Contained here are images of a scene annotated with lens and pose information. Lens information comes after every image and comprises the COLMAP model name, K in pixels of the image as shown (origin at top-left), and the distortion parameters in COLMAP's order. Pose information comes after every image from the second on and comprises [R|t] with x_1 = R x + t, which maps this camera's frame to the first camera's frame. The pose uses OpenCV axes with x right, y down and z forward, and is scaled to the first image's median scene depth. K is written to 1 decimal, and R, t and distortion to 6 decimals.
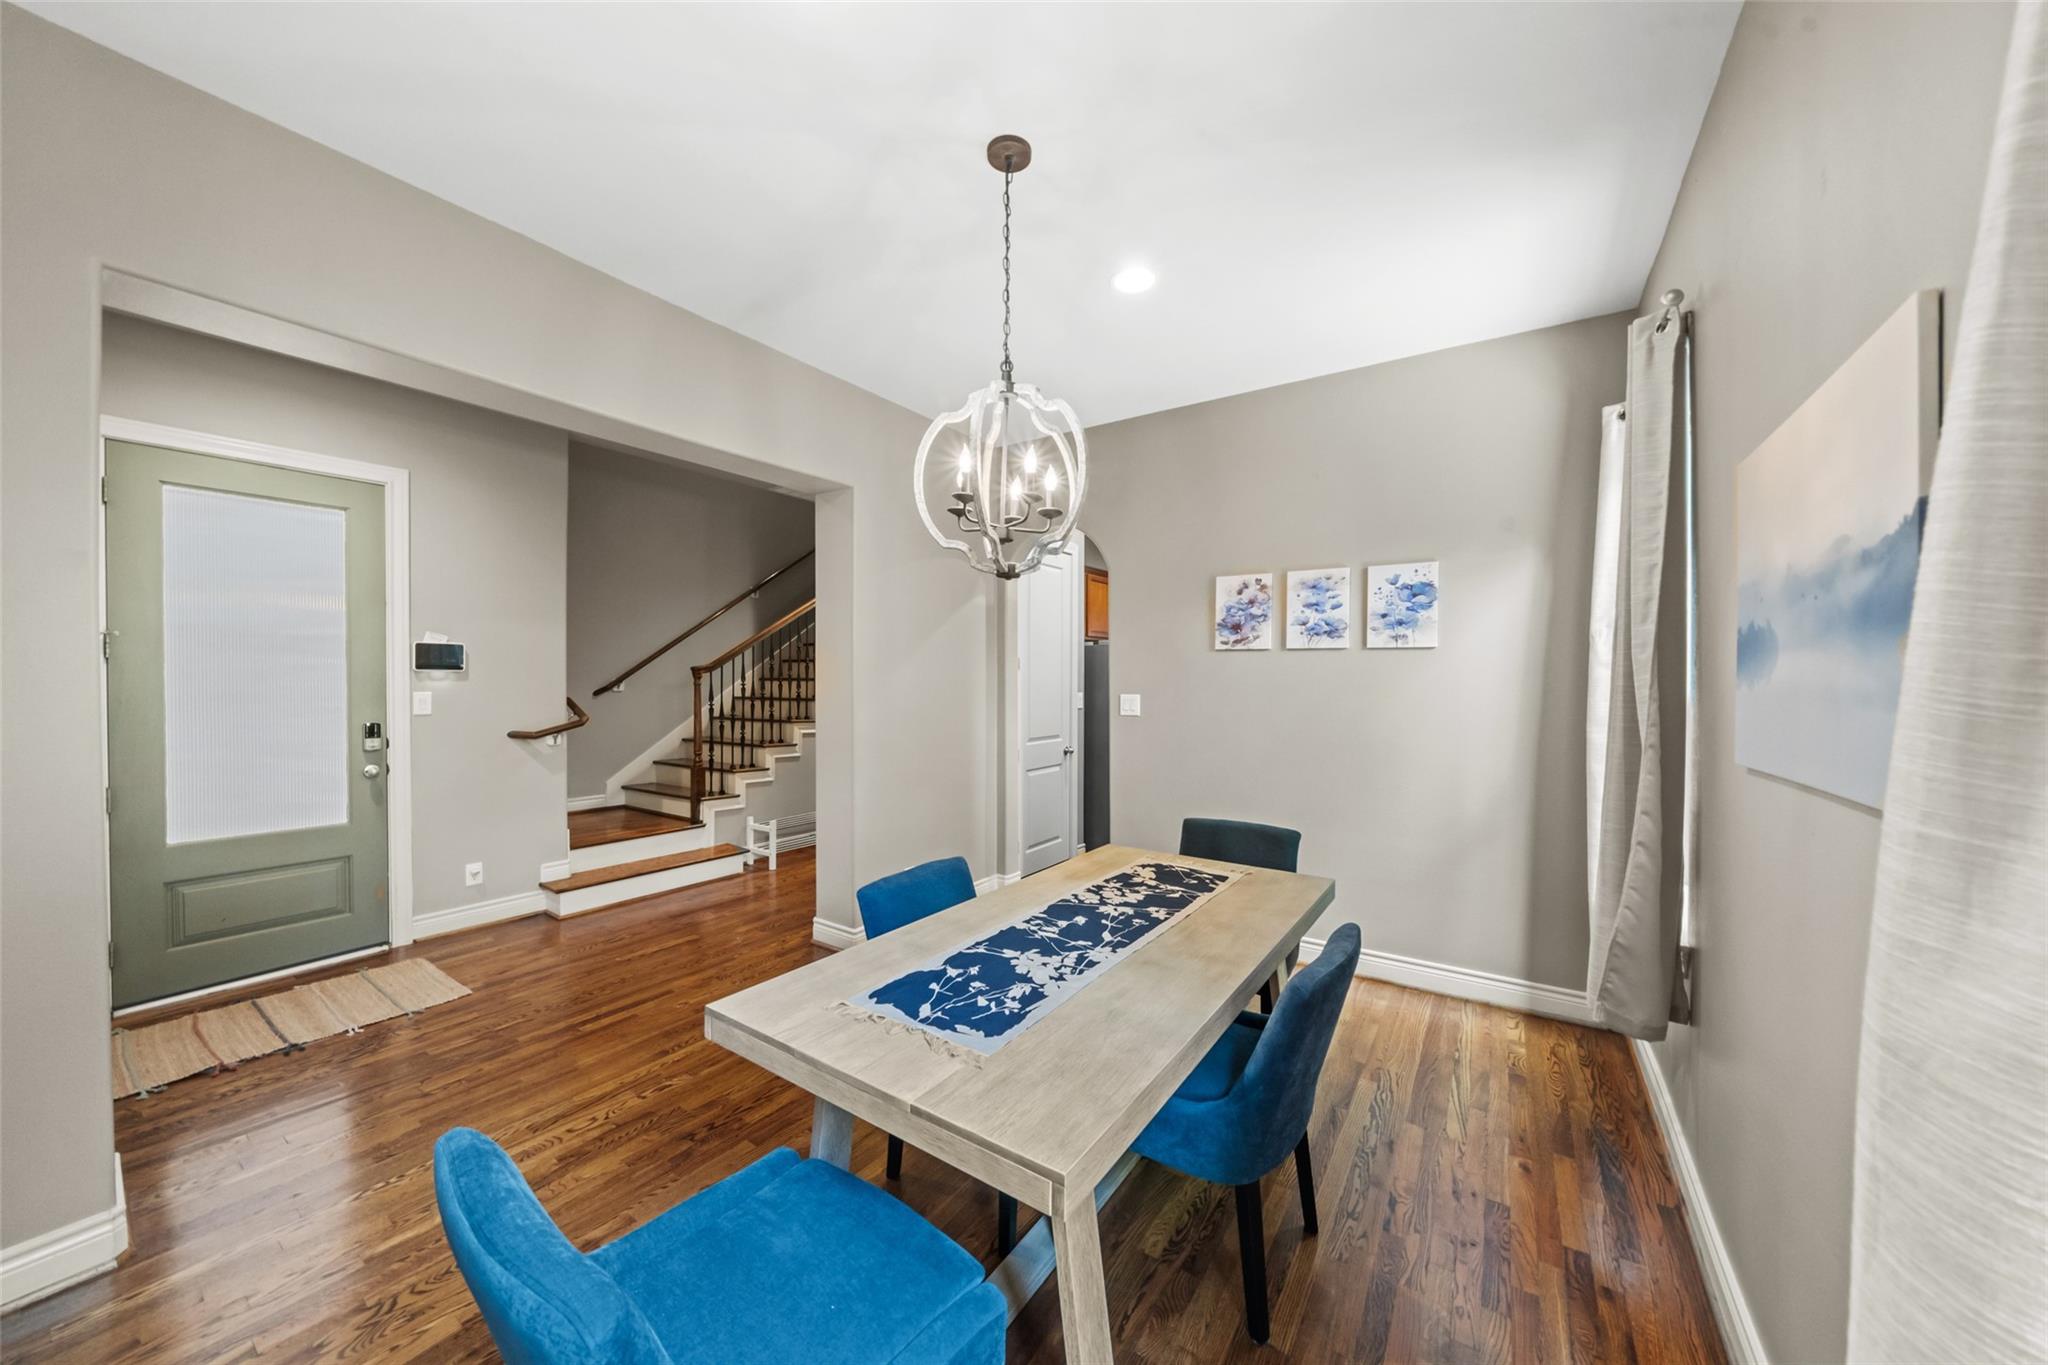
lens RADIAL K [[703.2, 0, 1028.3], [0, 703.2, 692.0], [0, 0, 1]] dist [-0.006217, 0.000144]
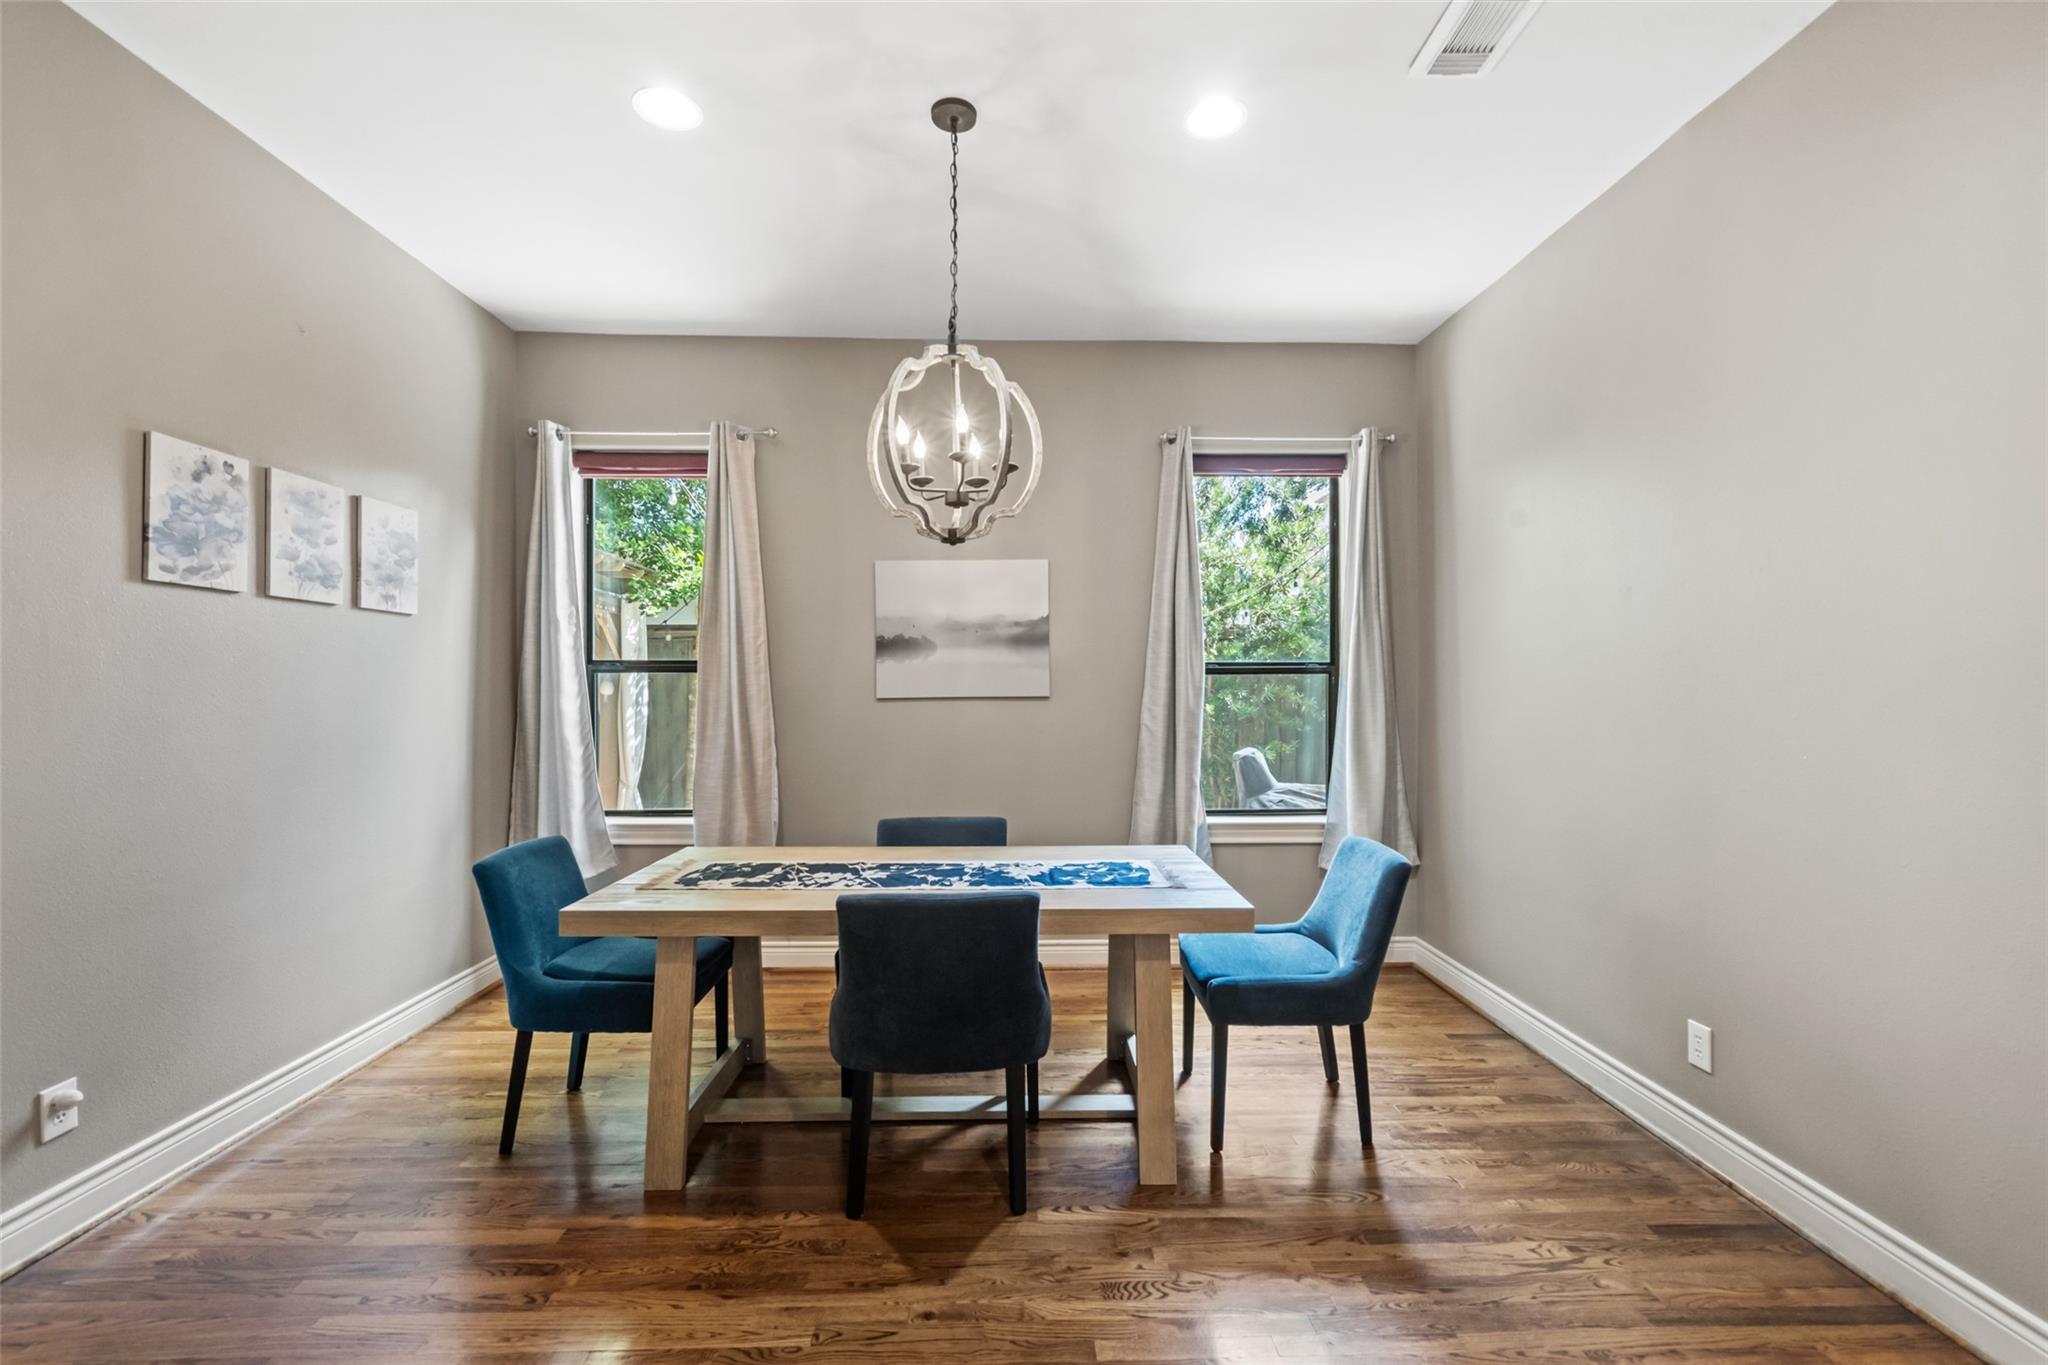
lens RADIAL K [[874.8, 0, 1022.6], [0, 874.8, 687.5], [0, 0, 1]] dist [0.002089, -0.000198]
pose [[-0.576186, -0.007567, 0.817283, -0.664447], [0.011883, 0.999774, 0.017634, 0.012024], [-0.817232, 0.019872, -0.575966, 0.992945]]
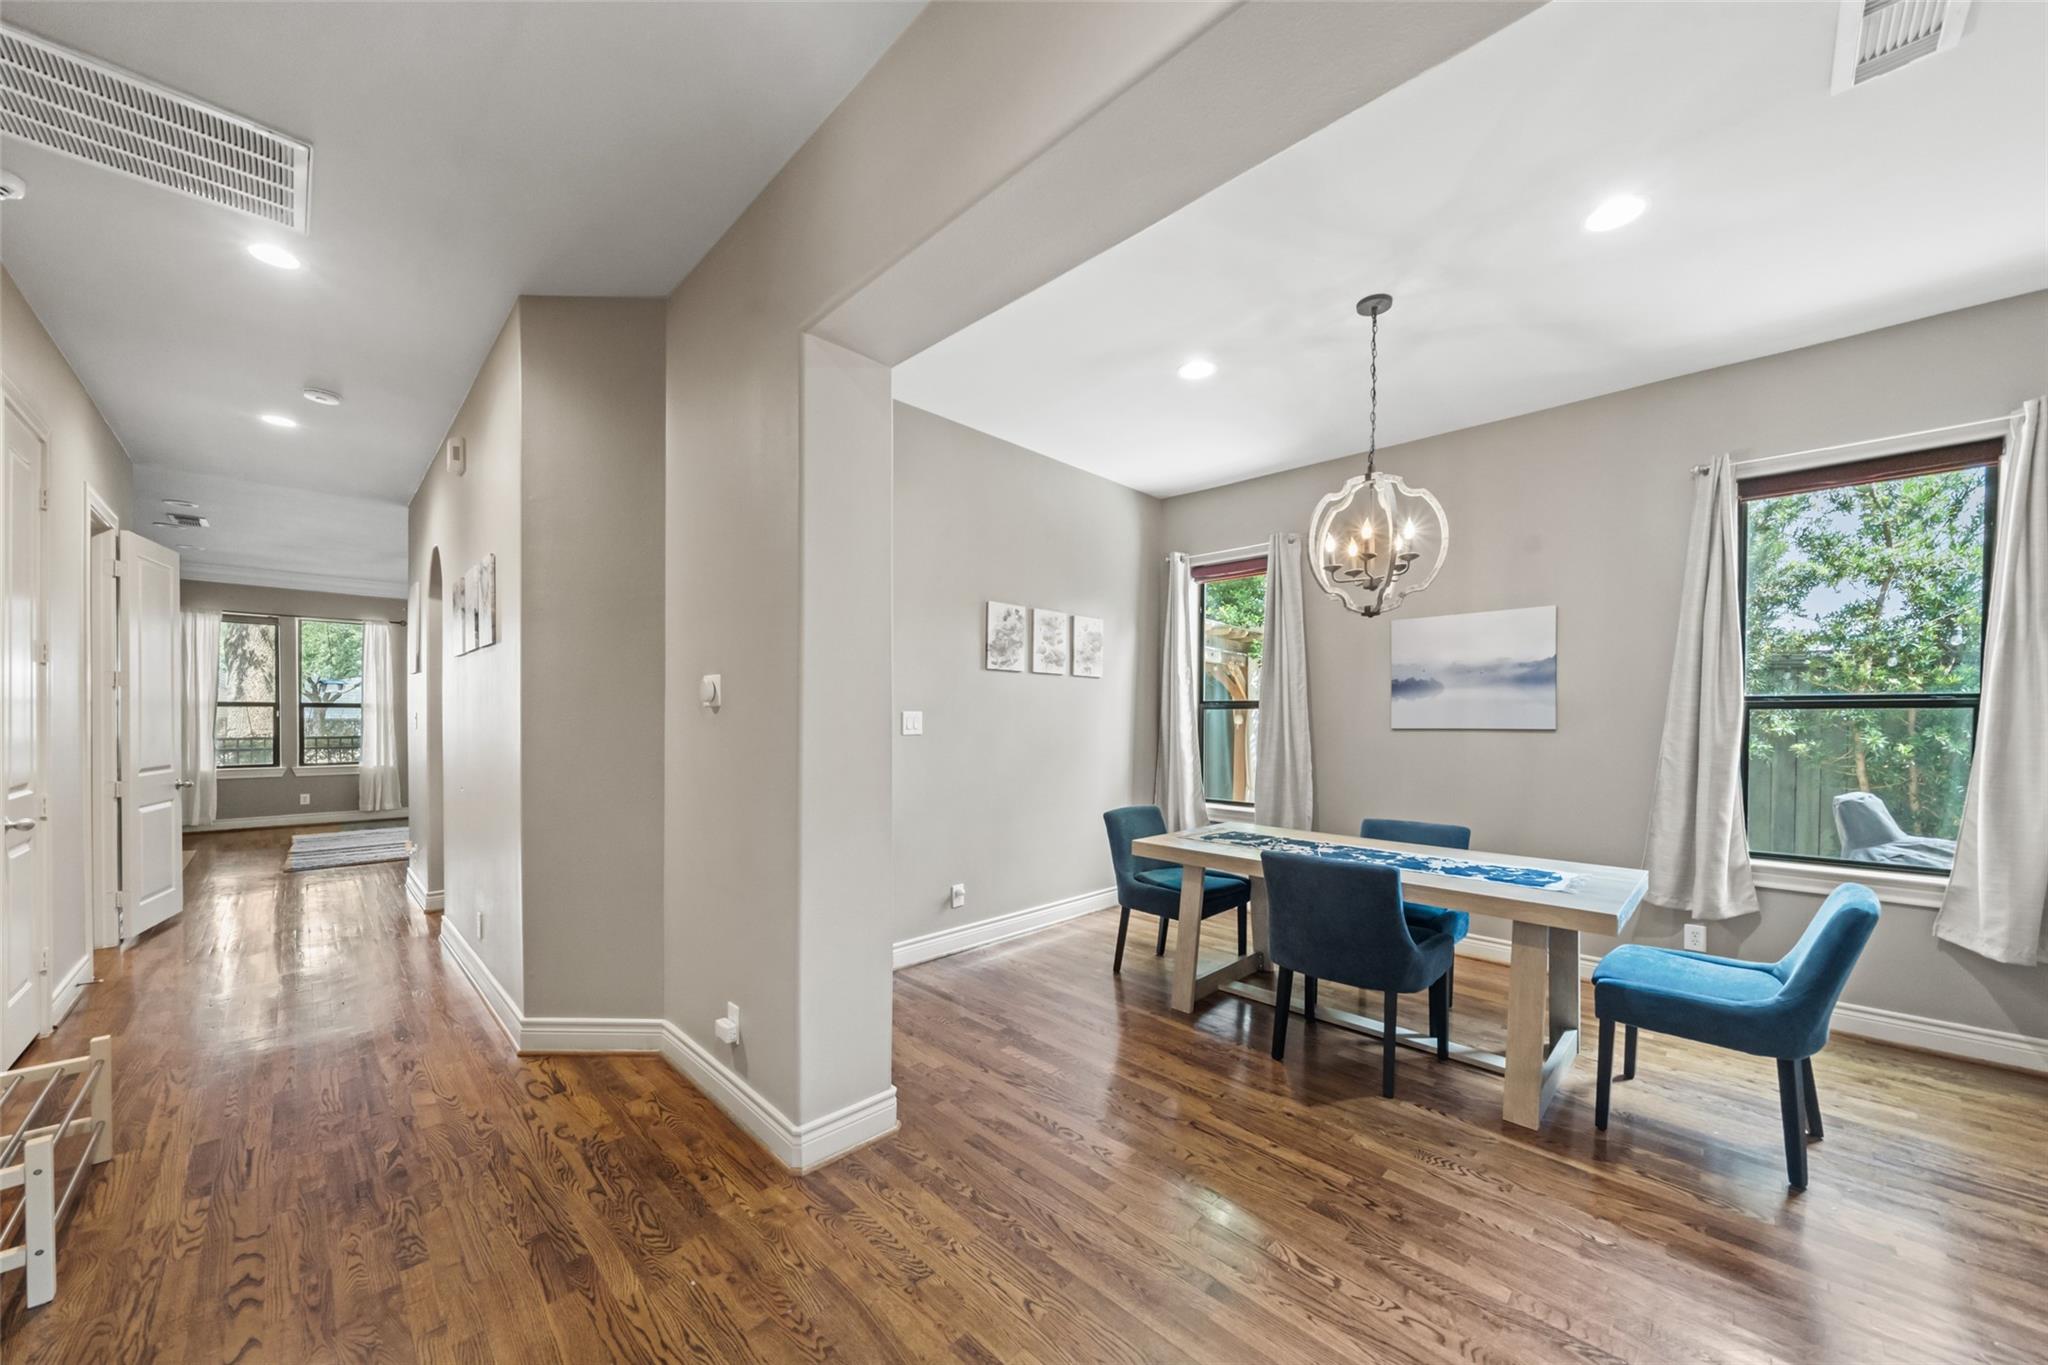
lens RADIAL K [[728.4, 0, 1033.1], [0, 728.4, 730.8], [0, 0, 1]] dist [-0.005971, 0.000114]
pose [[0.184908, -0.025021, 0.982437, -0.942098], [0.014364, 0.999638, 0.022756, 0.011703], [-0.982651, 0.009904, 0.185201, 0.842728]]
